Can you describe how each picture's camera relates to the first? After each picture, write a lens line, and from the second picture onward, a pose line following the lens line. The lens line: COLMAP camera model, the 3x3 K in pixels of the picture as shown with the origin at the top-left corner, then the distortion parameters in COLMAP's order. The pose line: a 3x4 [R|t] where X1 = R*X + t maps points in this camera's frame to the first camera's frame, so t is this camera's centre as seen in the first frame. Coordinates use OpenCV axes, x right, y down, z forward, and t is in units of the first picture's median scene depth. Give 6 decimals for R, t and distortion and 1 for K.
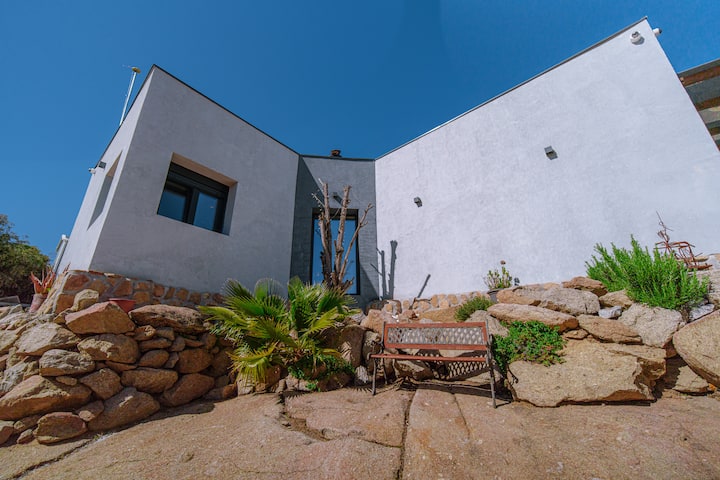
lens RADIAL K [[293.2, 0, 360.0], [0, 293.2, 240.0], [0, 0, 1]] dist [0.001575, -0.000008]
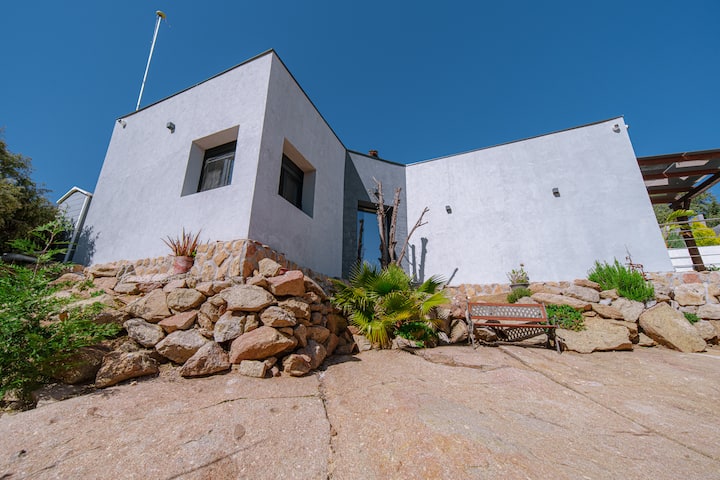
lens RADIAL K [[293.2, 0, 360.0], [0, 293.2, 240.0], [0, 0, 1]] dist [0.001575, -0.000008]
pose [[0.956702, 0.112446, 0.268472, -0.891017], [-0.124657, 0.991781, 0.028820, 0.018295], [-0.263024, -0.061039, 0.962856, -0.207267]]
